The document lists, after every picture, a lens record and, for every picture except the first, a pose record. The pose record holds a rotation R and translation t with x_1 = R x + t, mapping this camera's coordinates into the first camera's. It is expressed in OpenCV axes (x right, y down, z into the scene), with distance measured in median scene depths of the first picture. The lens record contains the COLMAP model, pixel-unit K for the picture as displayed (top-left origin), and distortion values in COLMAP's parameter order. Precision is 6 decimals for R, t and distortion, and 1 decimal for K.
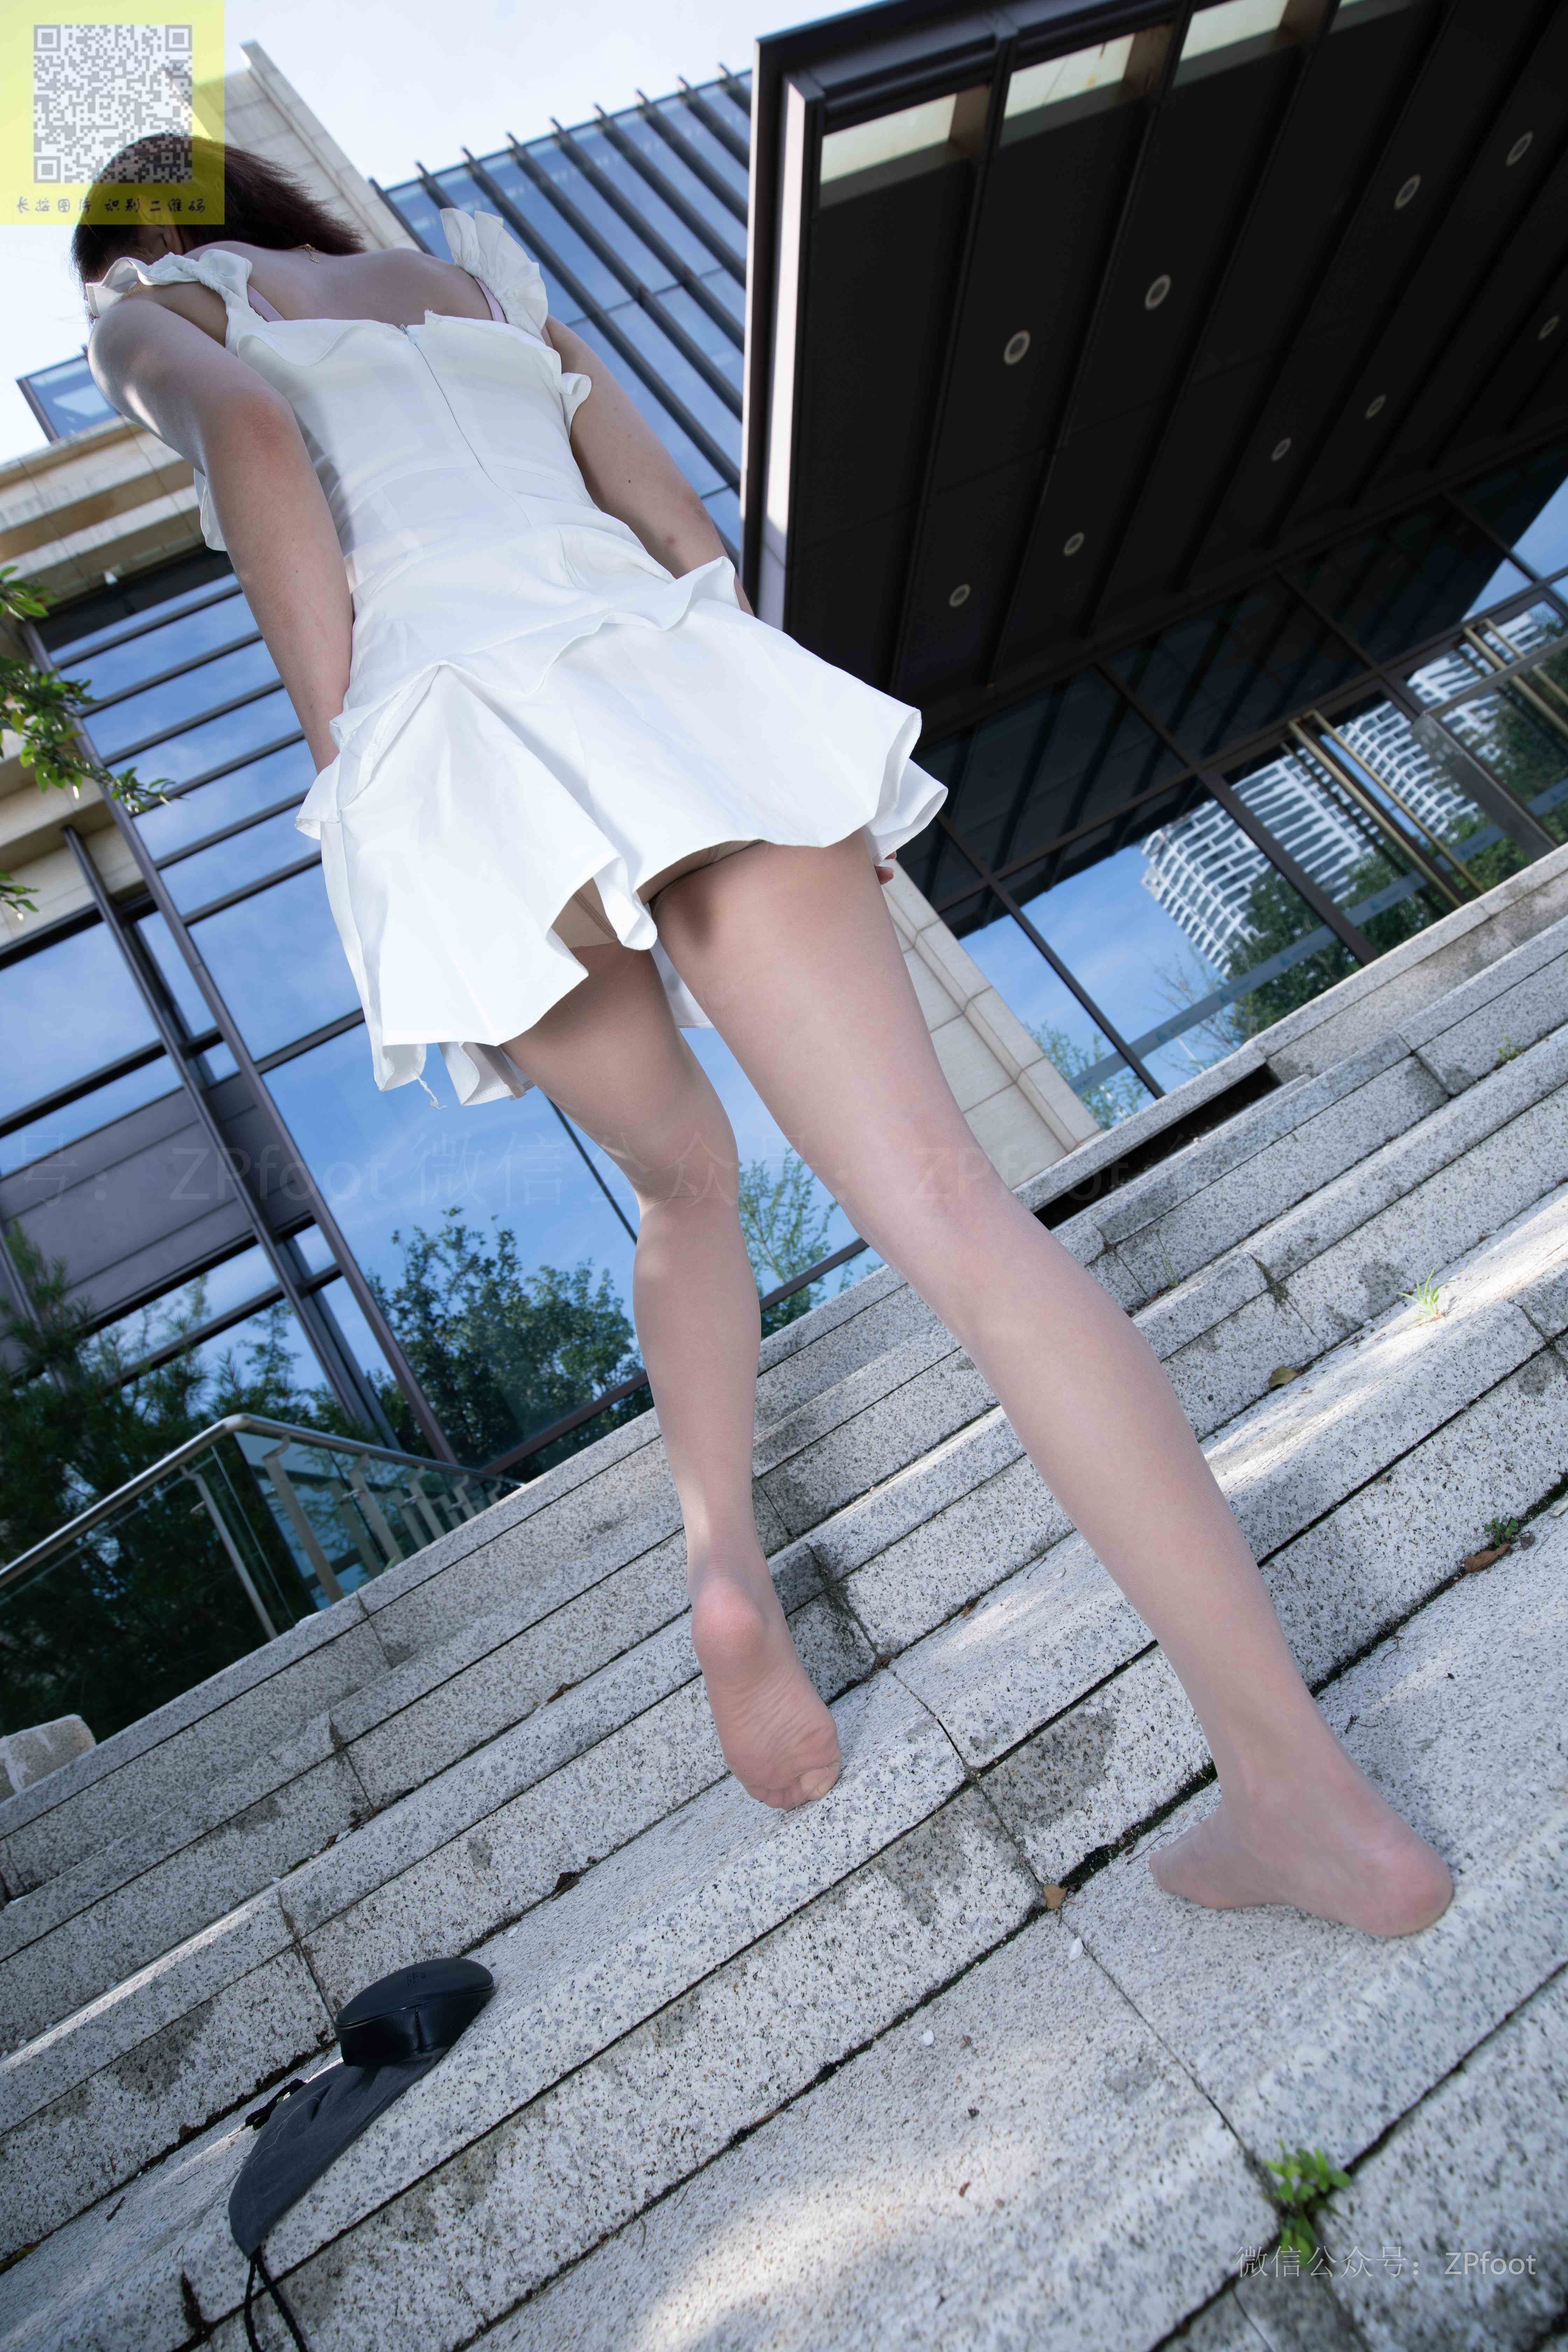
lens RADIAL K [[1072.5, 0, 782.3], [0, 1072.5, 1174.0], [0, 0, 1]] dist [-0.039485, 0.008012]
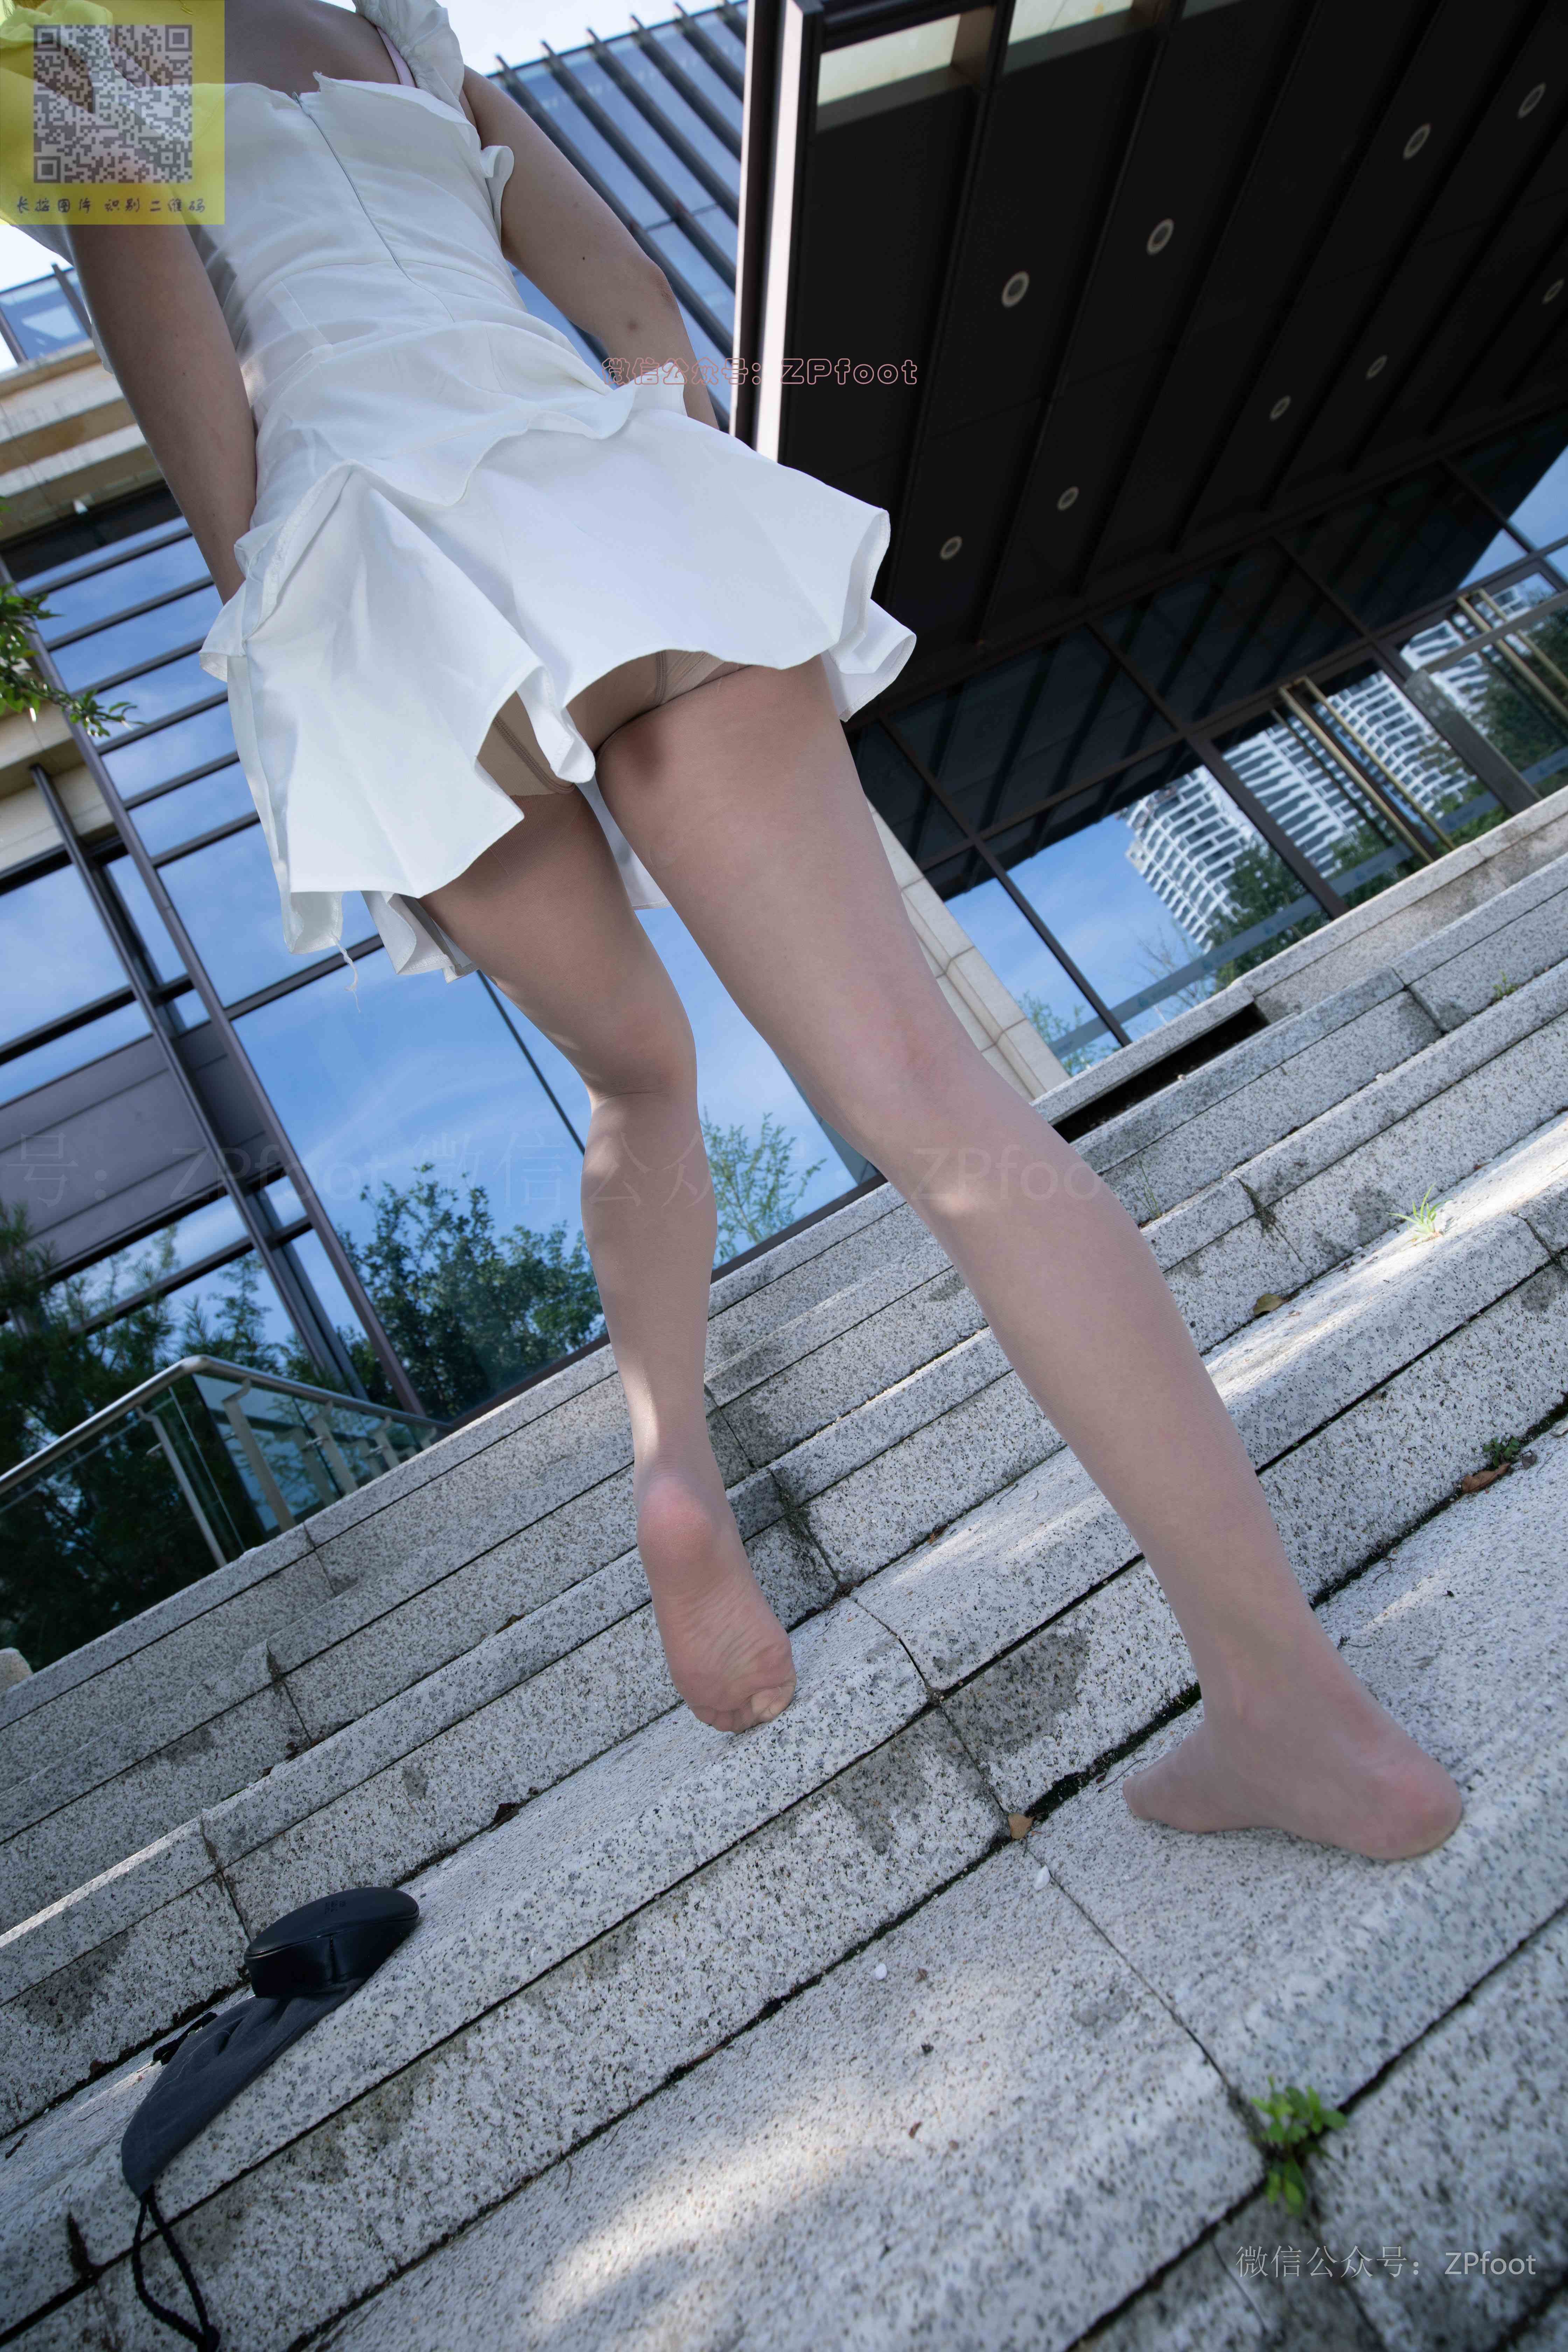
lens RADIAL K [[1073.2, 0, 776.5], [0, 1073.2, 1166.1], [0, 0, 1]] dist [-0.040190, 0.007961]
pose [[0.999690, 0.019546, 0.015411, 0.012238], [-0.019902, 0.999531, 0.023293, 0.060348], [-0.014948, -0.023593, 0.999610, 0.057808]]
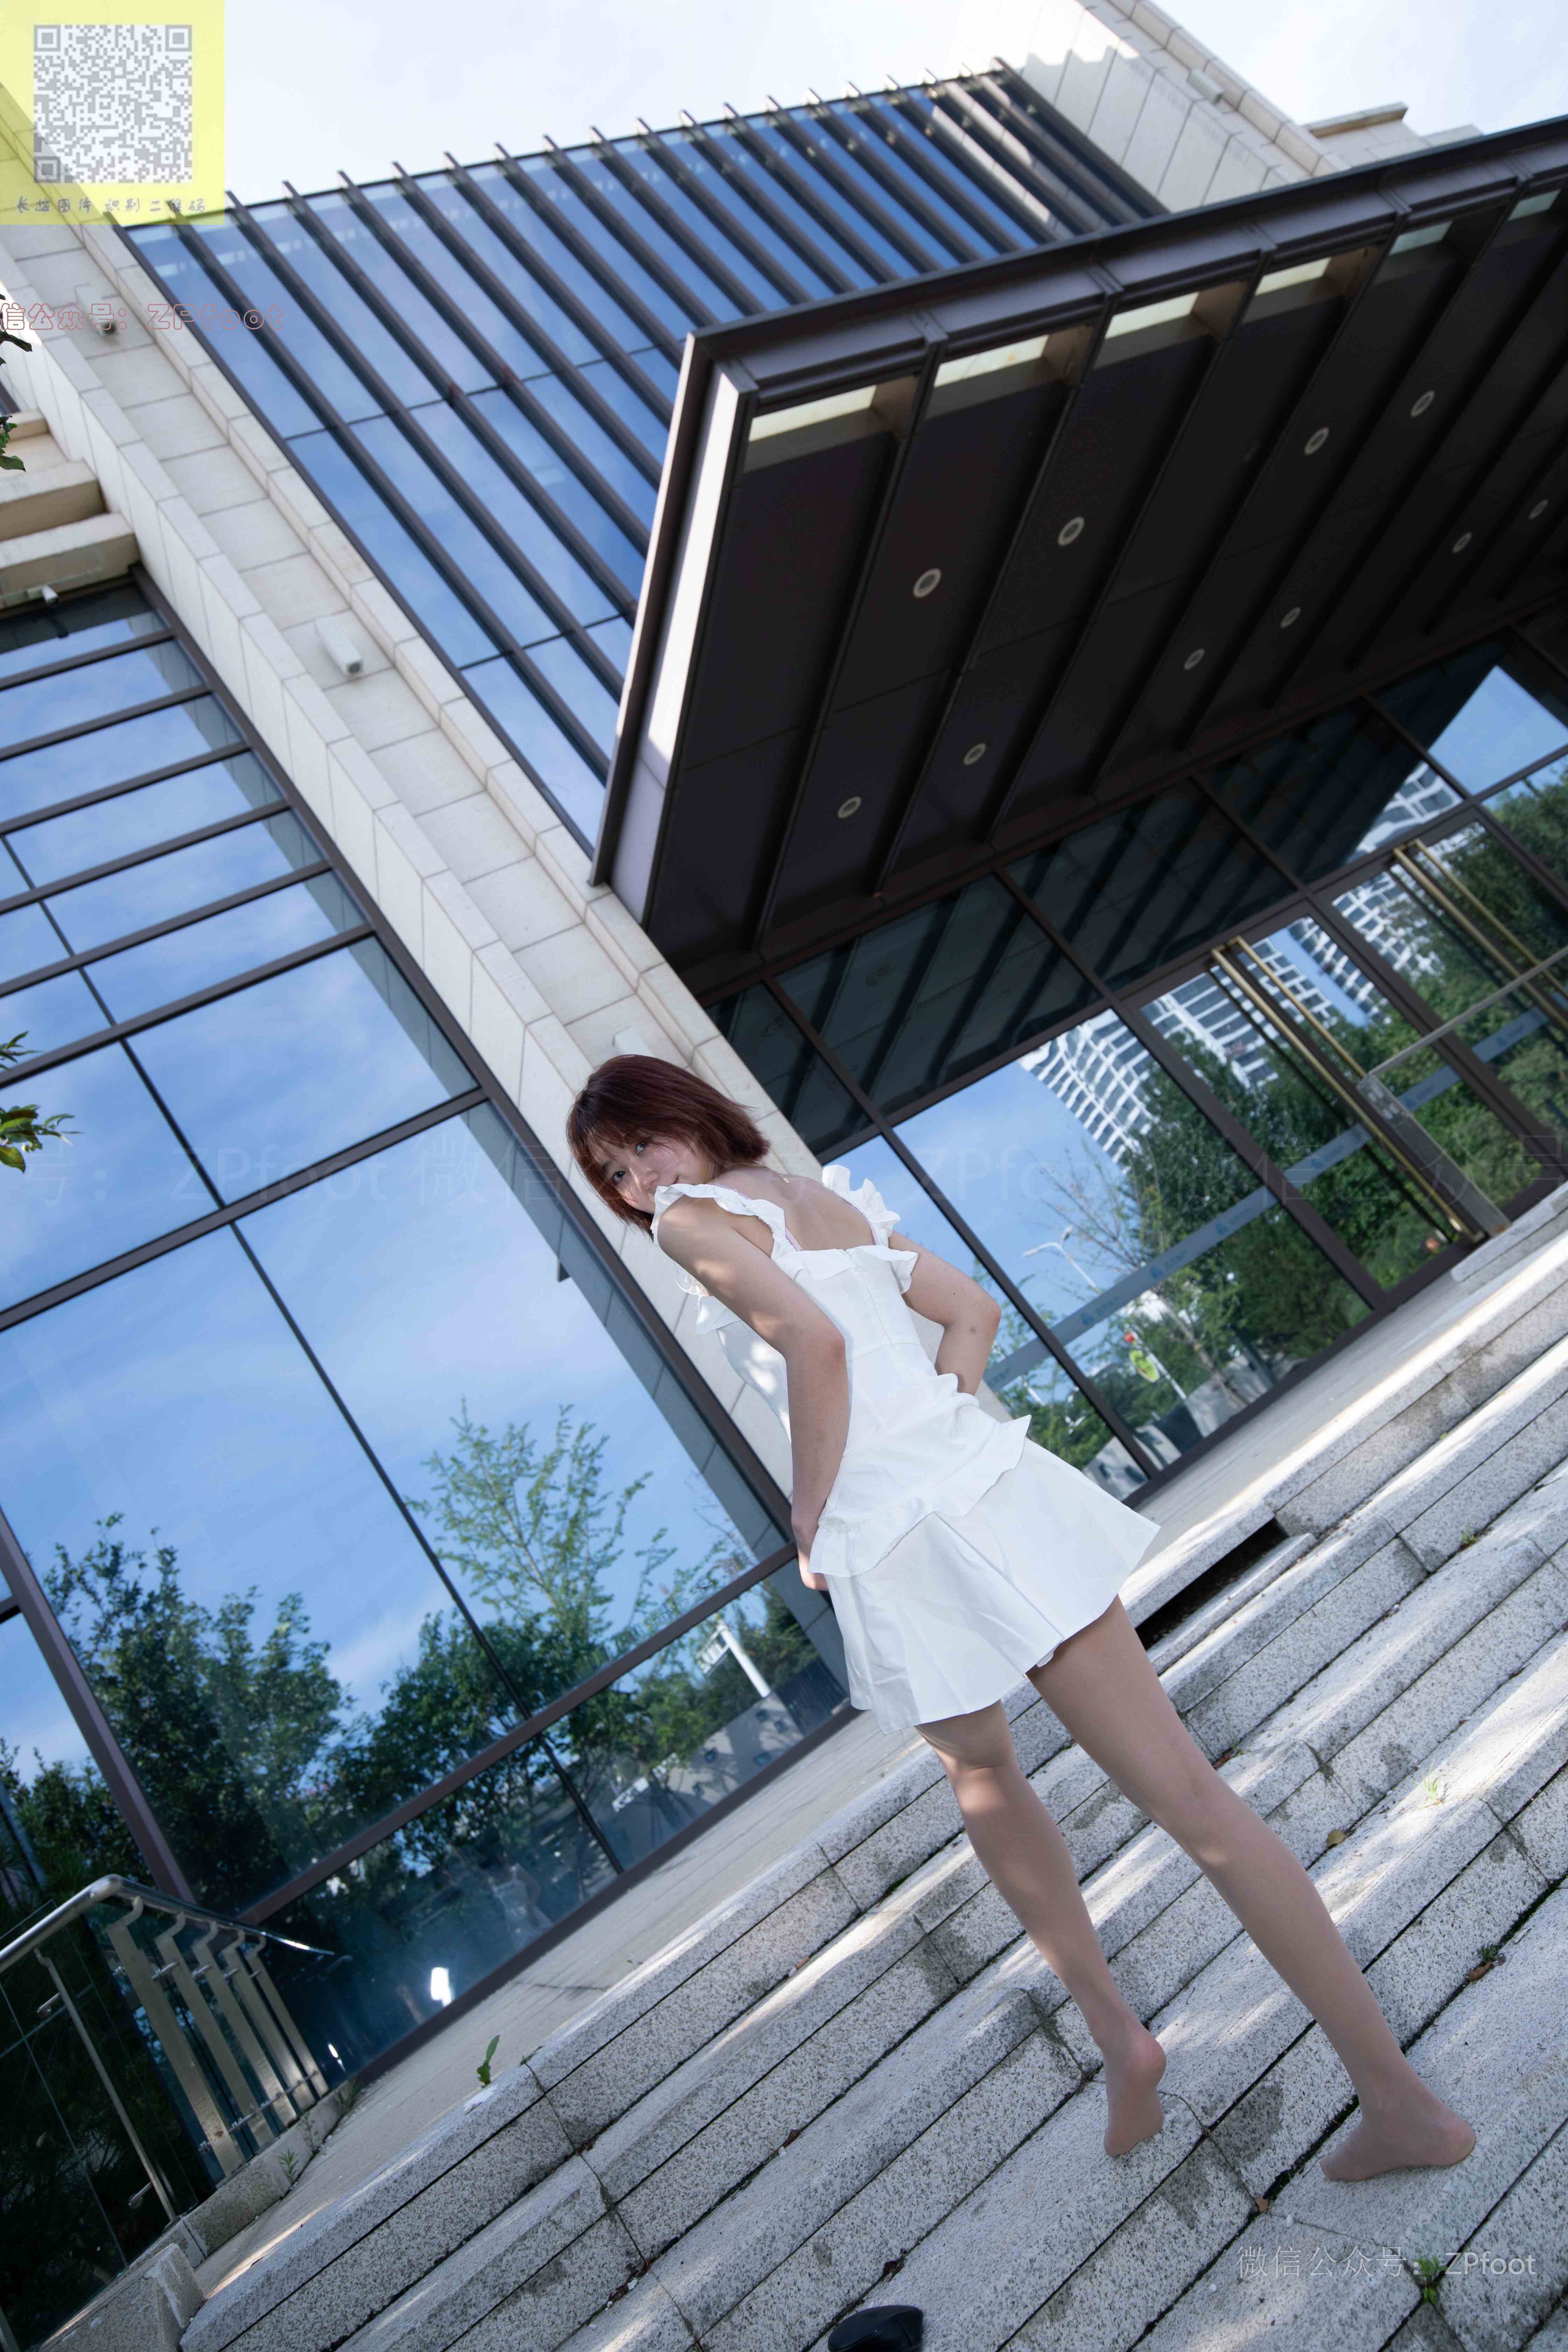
lens RADIAL K [[1508.8, 0, 783.4], [0, 1508.8, 1169.1], [0, 0, 1]] dist [-0.010414, 0.011495]
pose [[0.985290, 0.024572, 0.169114, -0.678989], [0.004123, 0.985901, -0.167277, -0.393391], [-0.170840, 0.165514, 0.971298, -1.066558]]
